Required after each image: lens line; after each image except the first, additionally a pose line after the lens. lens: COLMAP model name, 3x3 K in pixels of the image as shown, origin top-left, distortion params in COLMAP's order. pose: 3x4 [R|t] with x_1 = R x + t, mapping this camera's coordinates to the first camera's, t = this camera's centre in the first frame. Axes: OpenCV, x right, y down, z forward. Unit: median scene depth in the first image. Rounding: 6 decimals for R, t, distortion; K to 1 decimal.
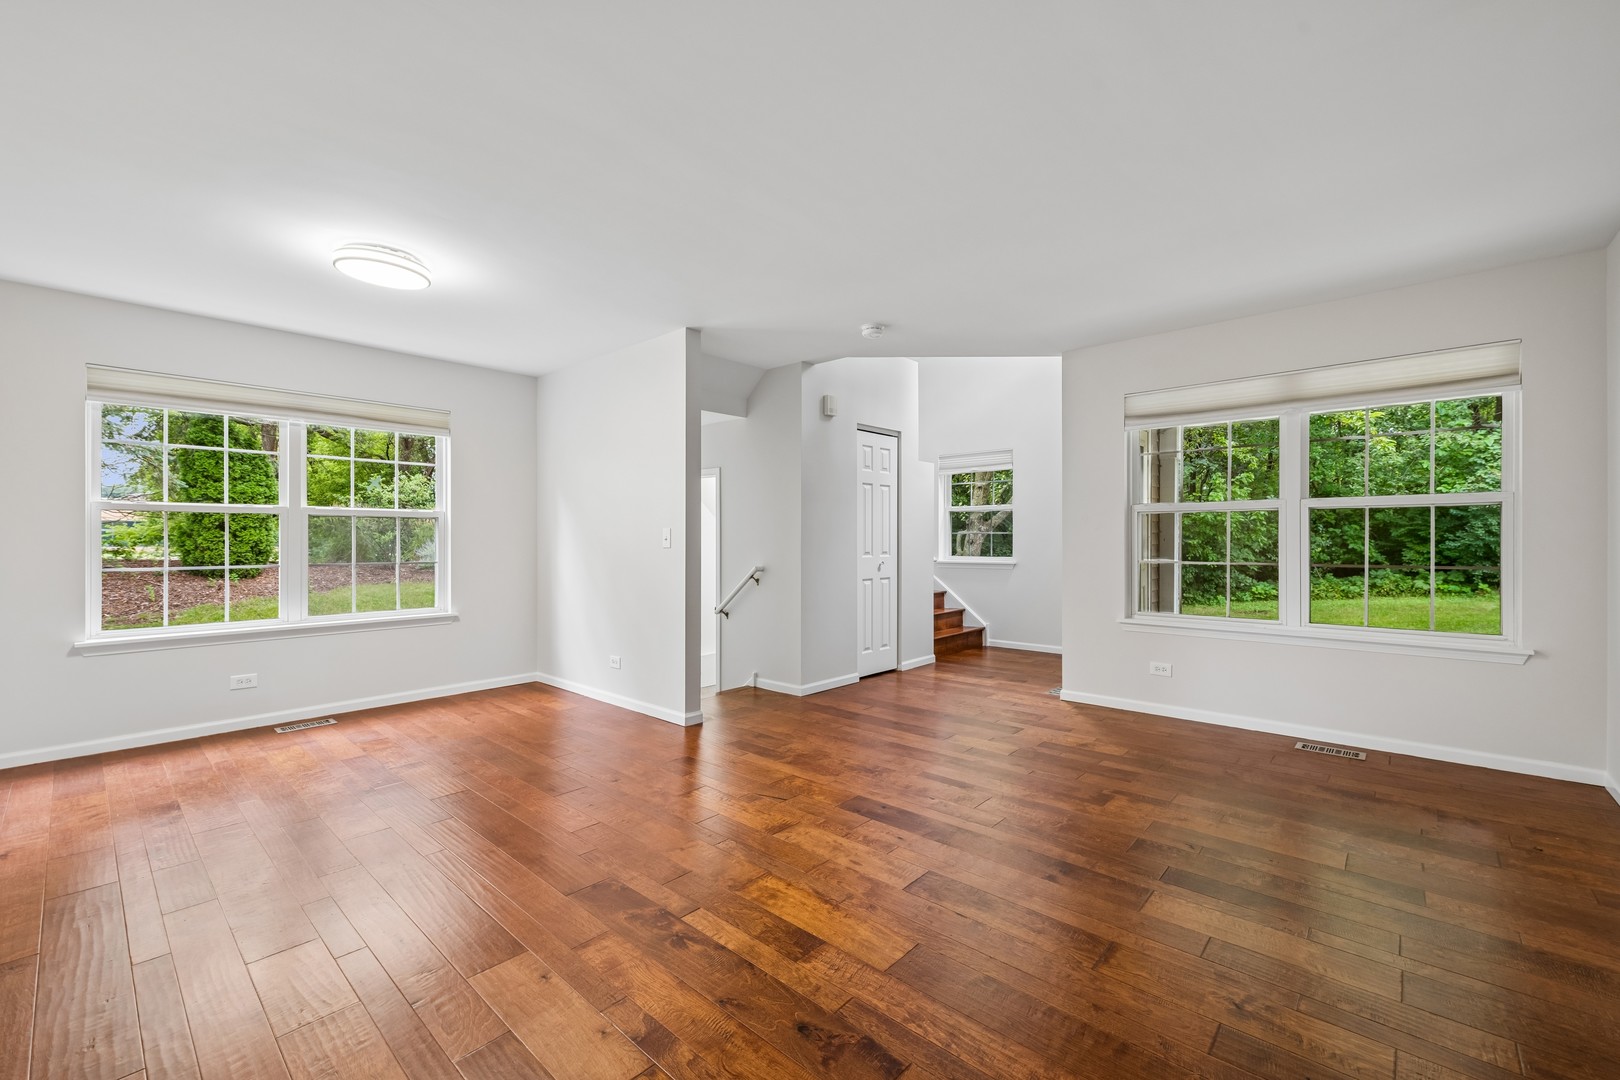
lens RADIAL K [[661.0, 0, 820.4], [0, 661.0, 543.0], [0, 0, 1]] dist [0.000850, -0.000039]
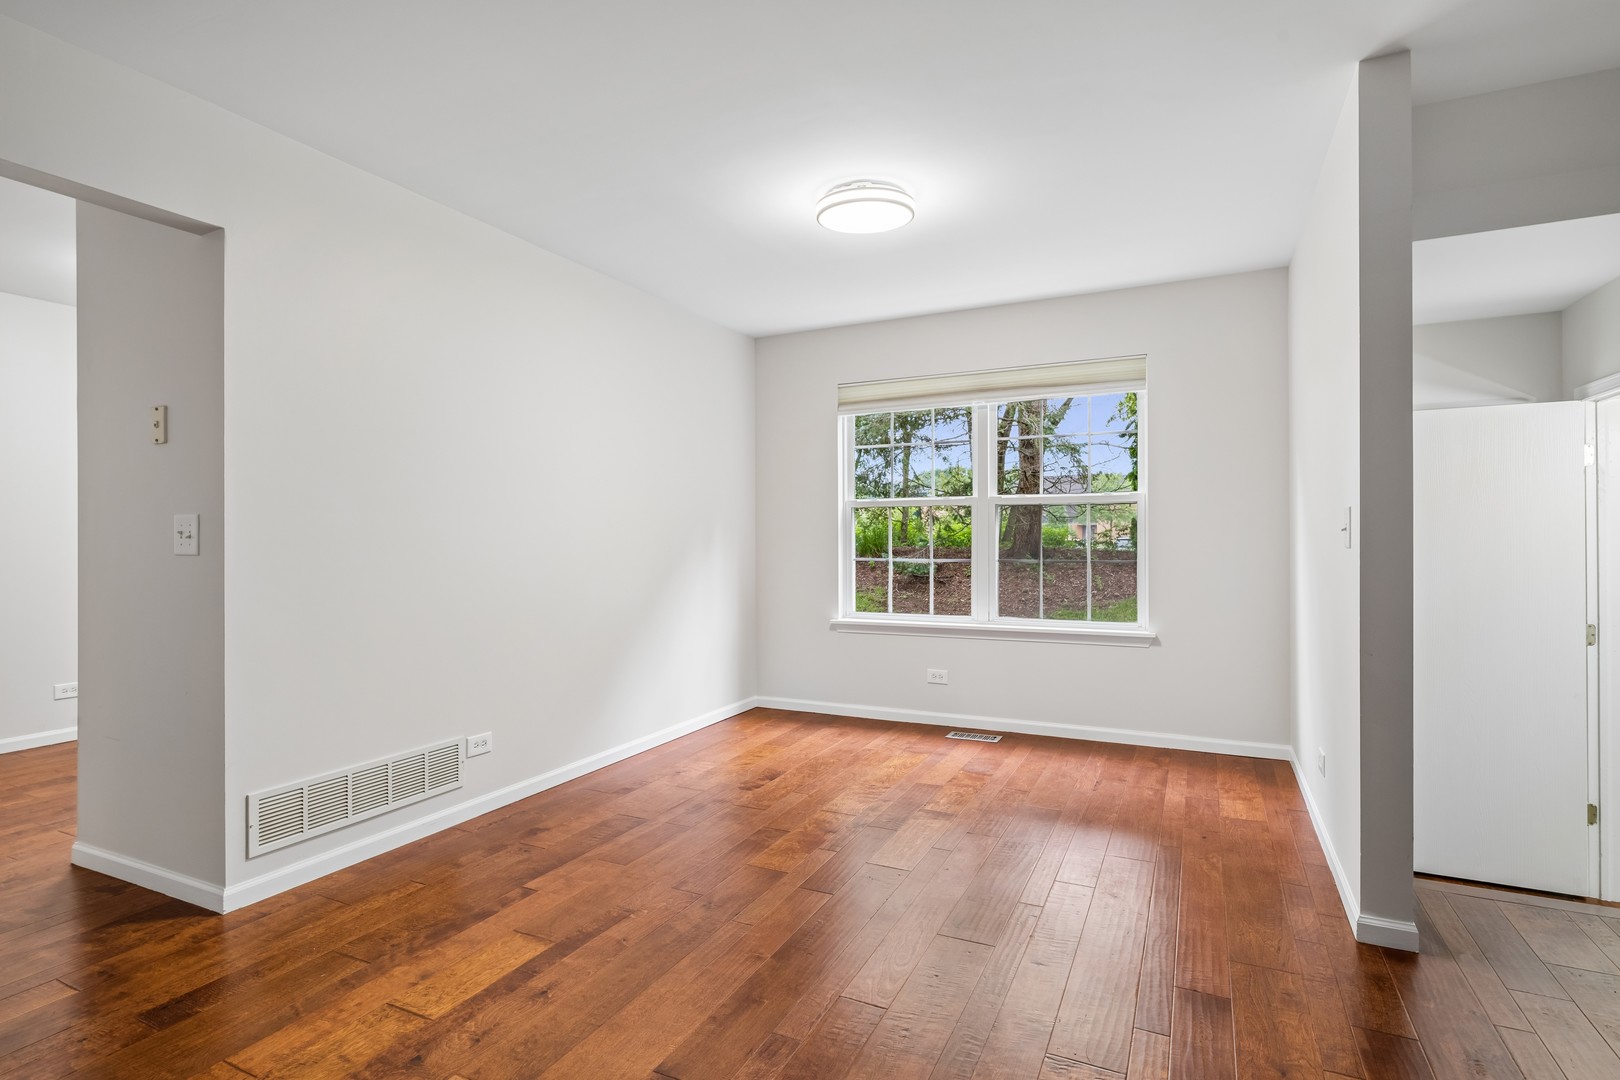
lens RADIAL K [[801.9, 0, 810.1], [0, 801.9, 535.3], [0, 0, 1]] dist [0.001184, -0.000159]
pose [[0.265857, 0.000630, -0.964012, 0.237796], [0.001695, 0.999998, 0.001121, -0.002873], [0.964011, -0.001932, 0.265856, 0.515898]]
